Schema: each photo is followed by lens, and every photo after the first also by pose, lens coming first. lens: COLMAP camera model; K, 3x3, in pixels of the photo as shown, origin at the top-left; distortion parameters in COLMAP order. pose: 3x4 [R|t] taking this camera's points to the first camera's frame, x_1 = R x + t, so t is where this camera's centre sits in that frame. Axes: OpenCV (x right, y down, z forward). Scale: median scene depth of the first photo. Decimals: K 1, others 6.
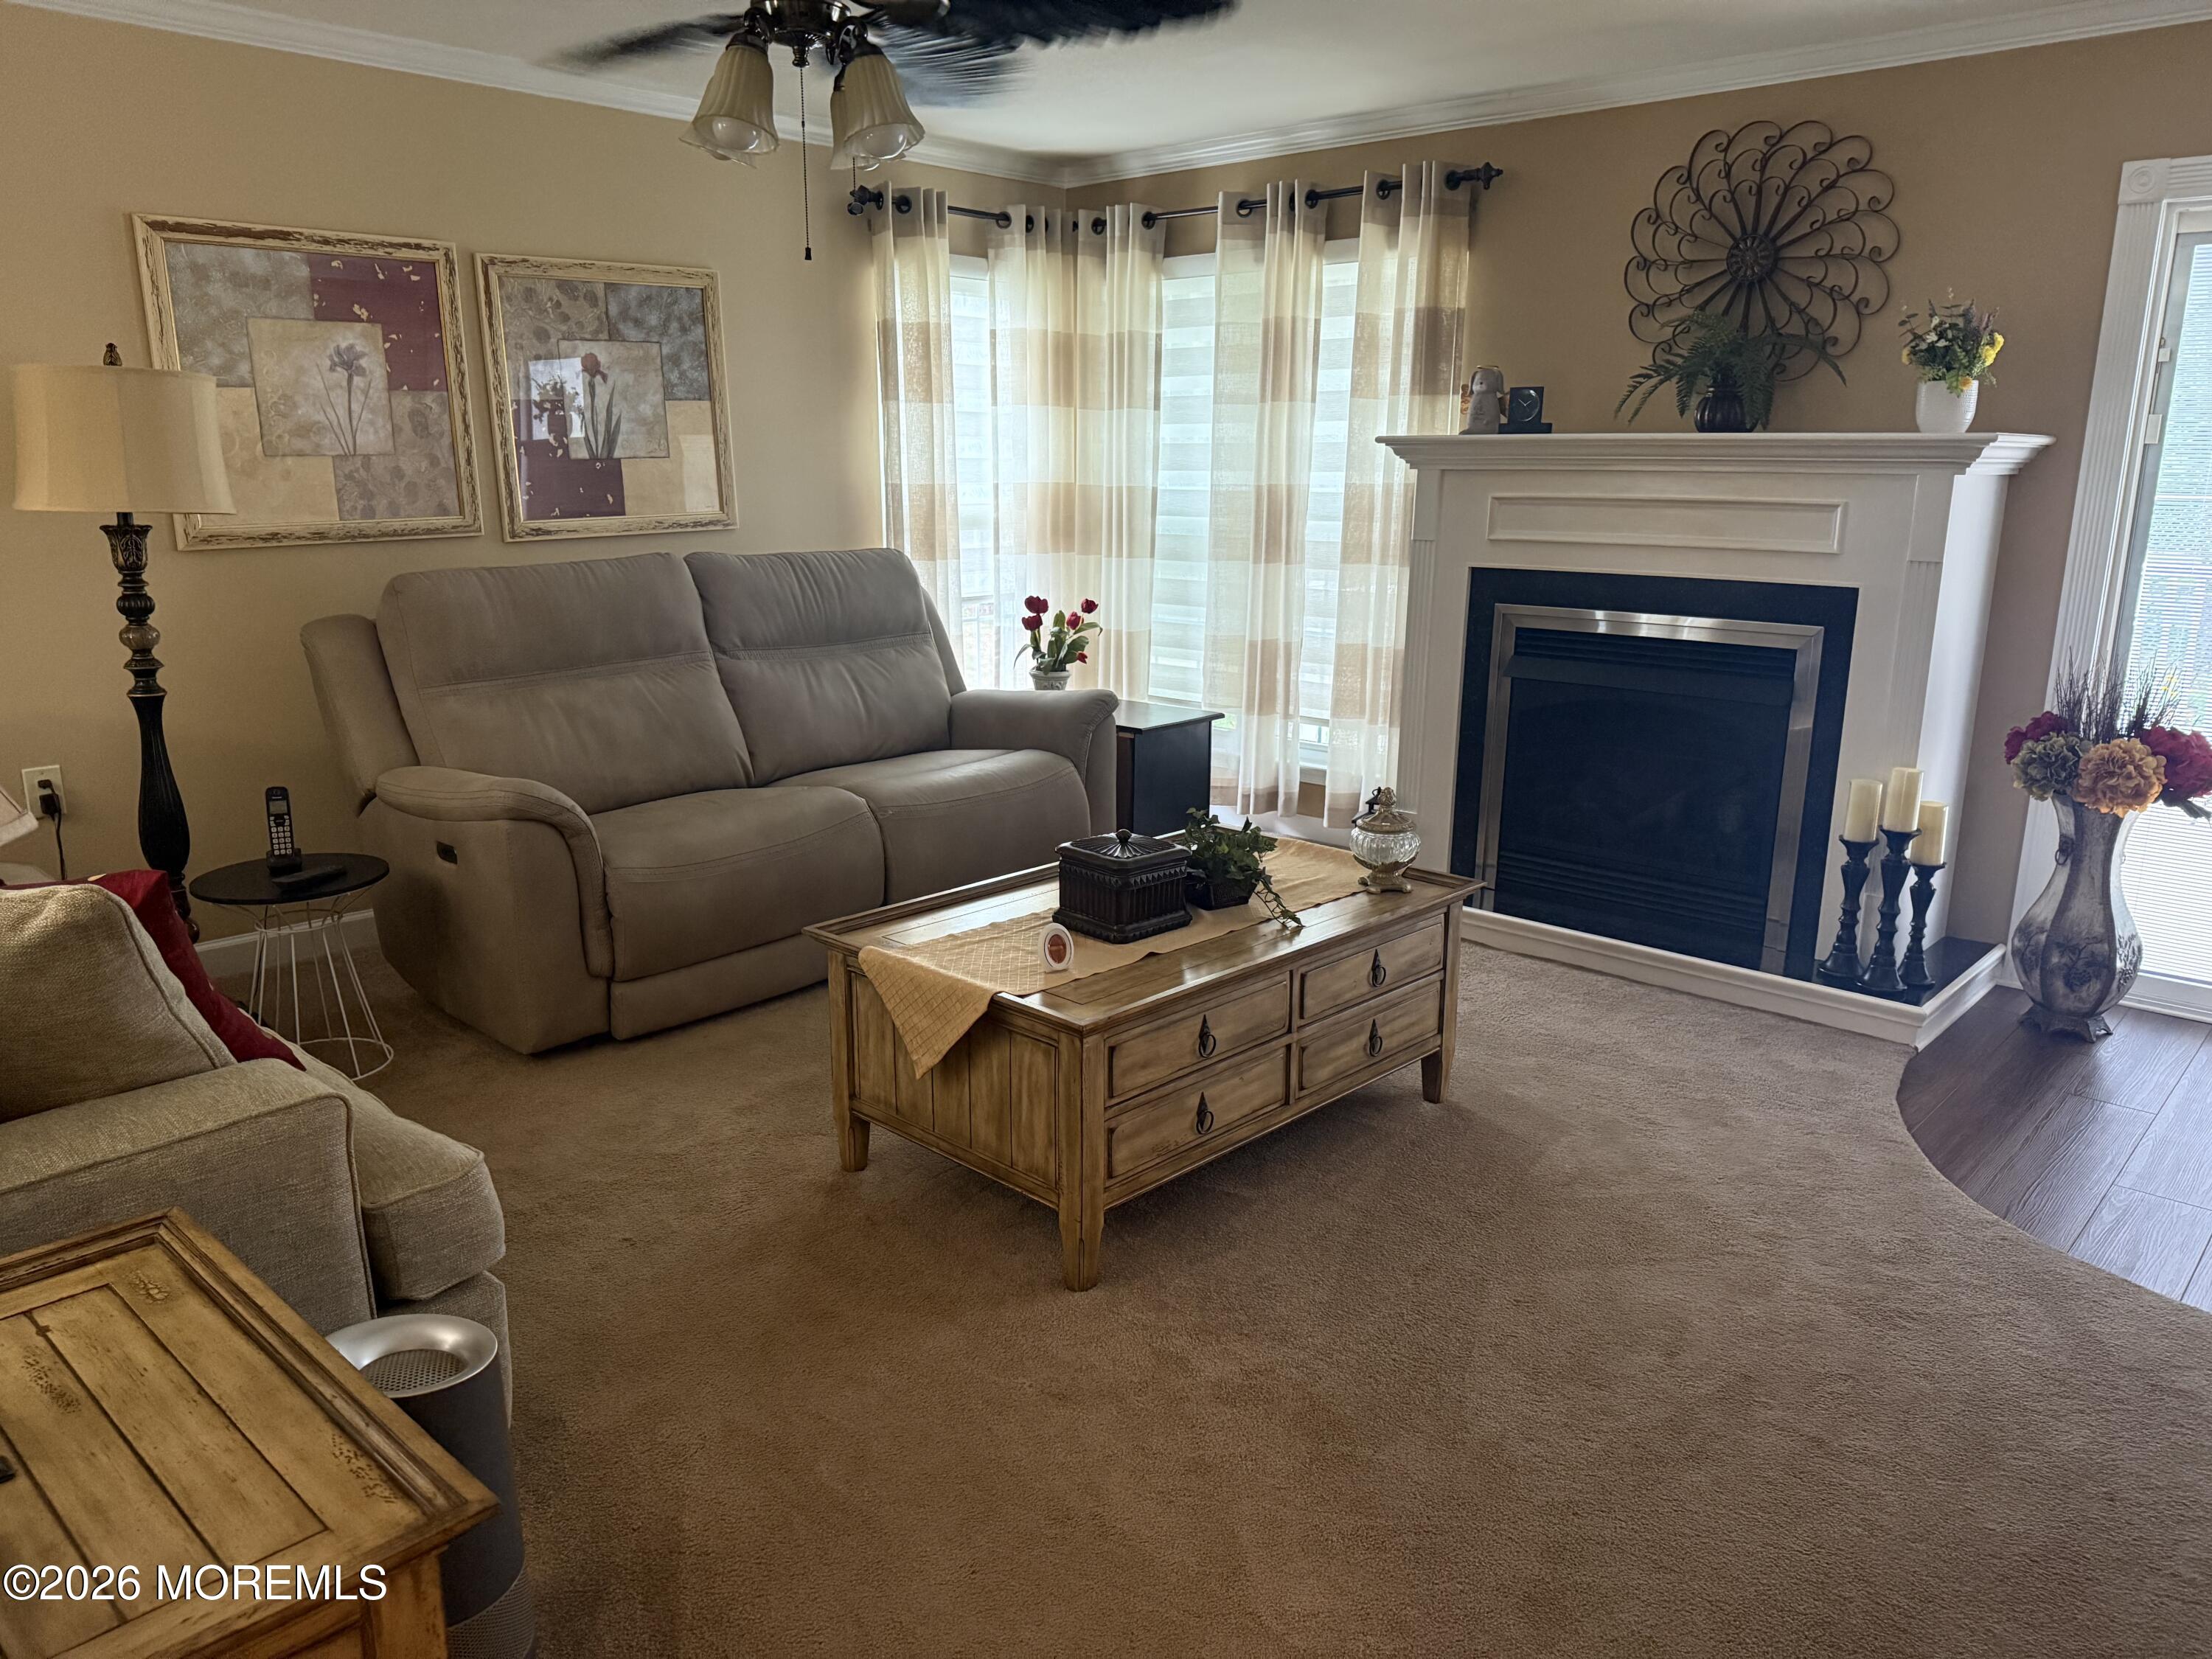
lens RADIAL K [[1556.6, 0, 1102.1], [0, 1556.6, 827.2], [0, 0, 1]] dist [0.021660, -0.031855]
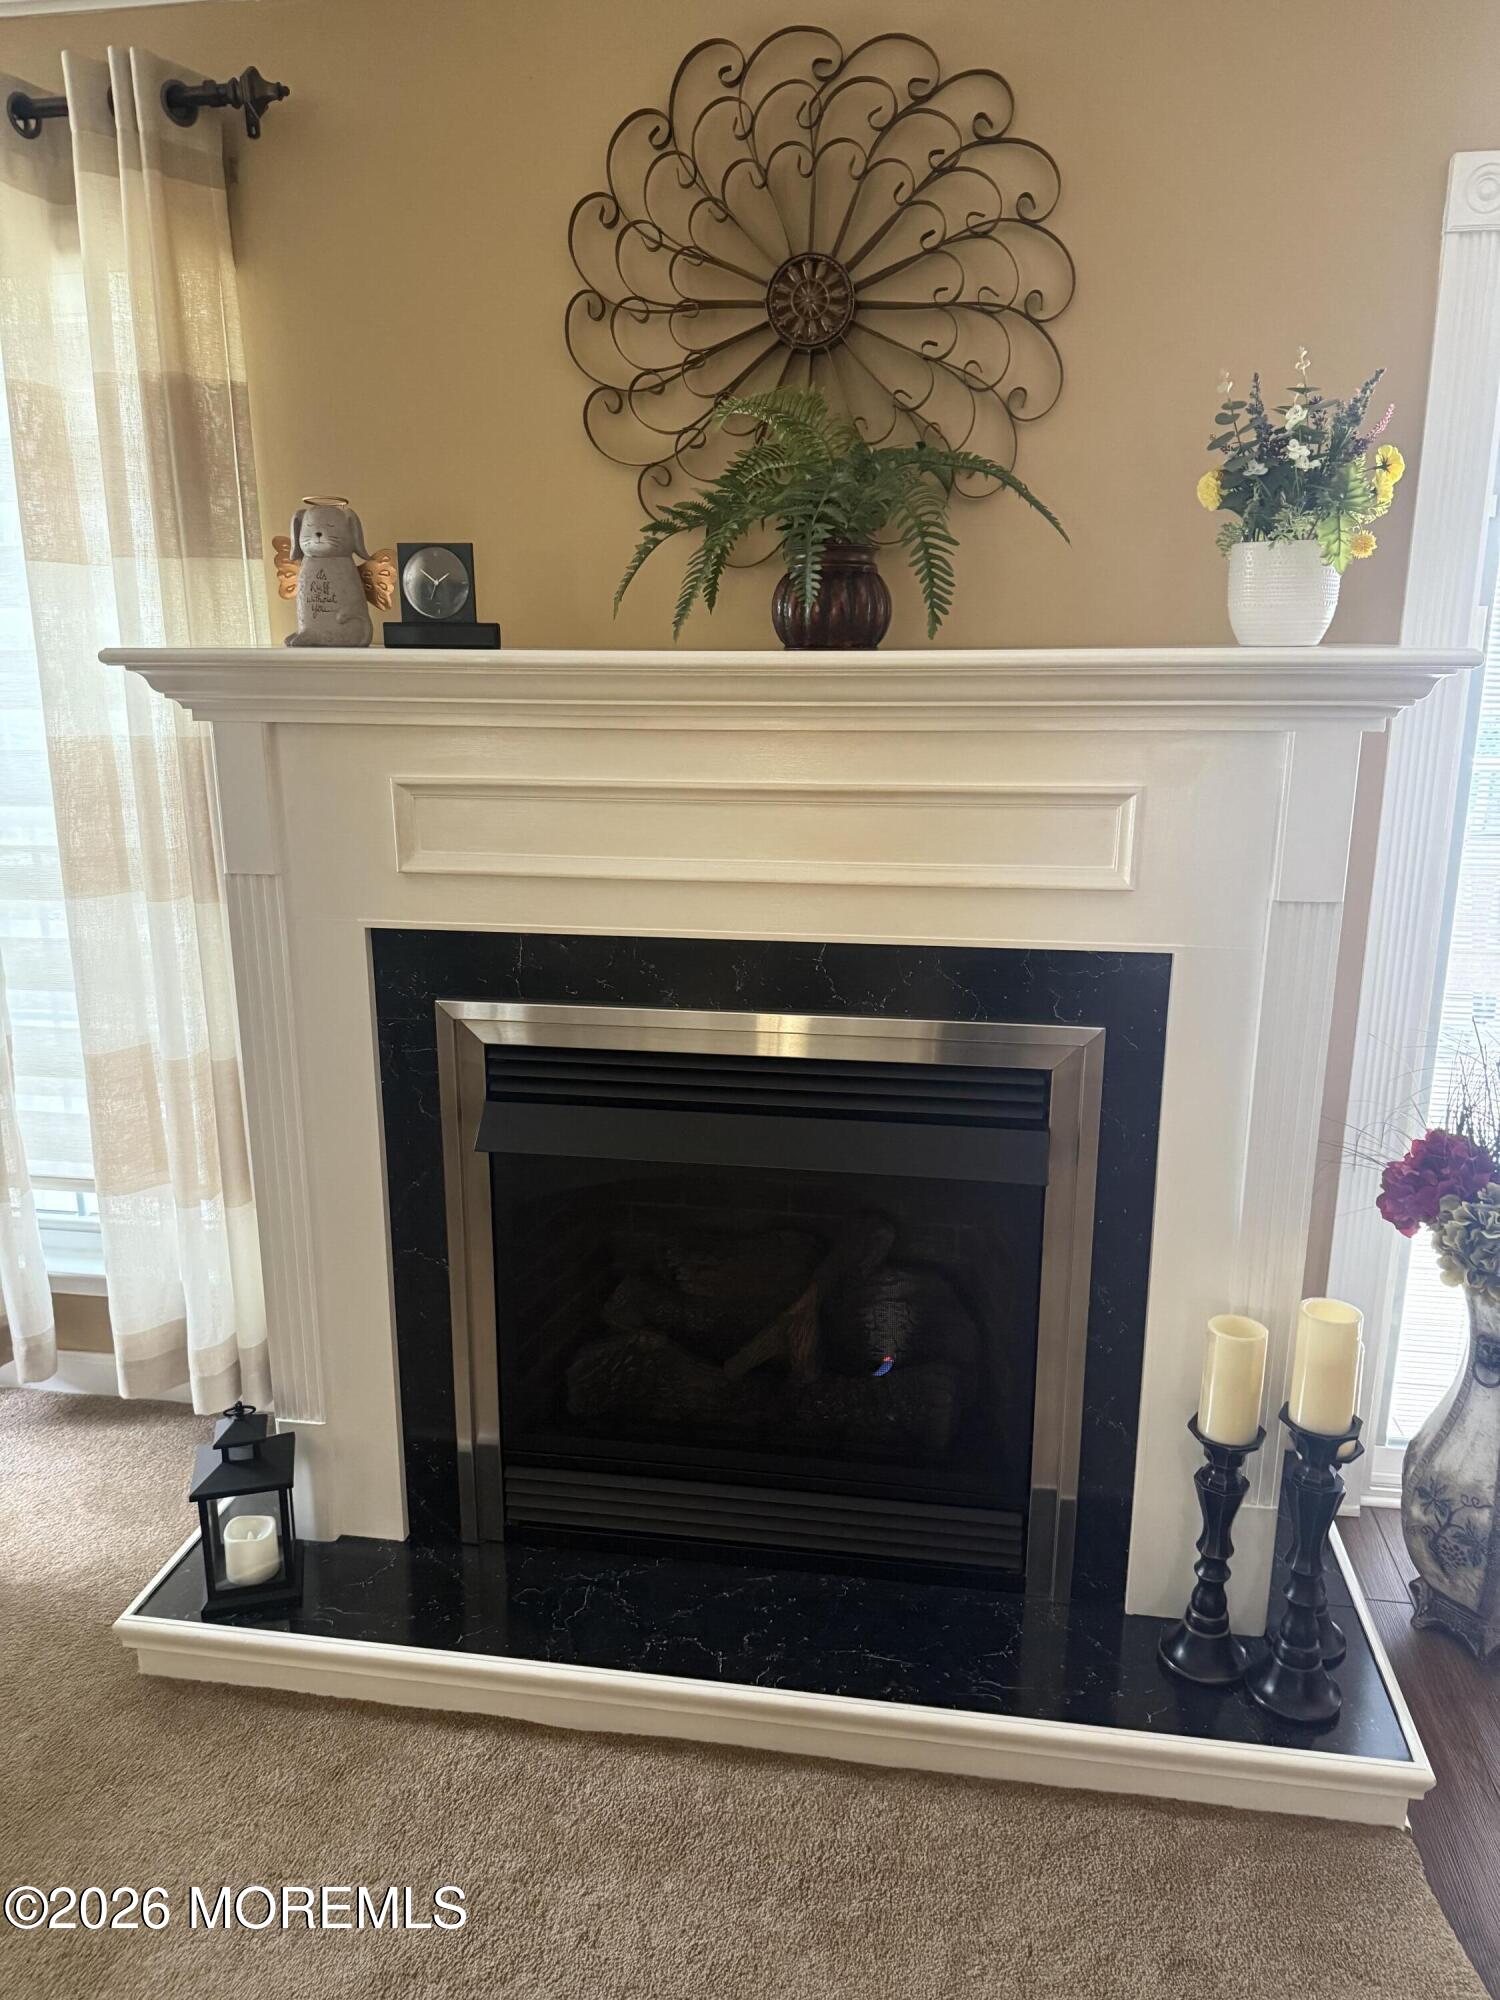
lens RADIAL K [[1407.4, 0, 753.4], [0, 1407.4, 1011.7], [0, 0, 1]] dist [0.021660, -0.031855]
pose [[0.831699, -0.154933, 0.533173, 0.113999], [0.136907, 0.987854, 0.073496, -0.172703], [-0.538083, 0.011869, 0.842808, 0.635618]]
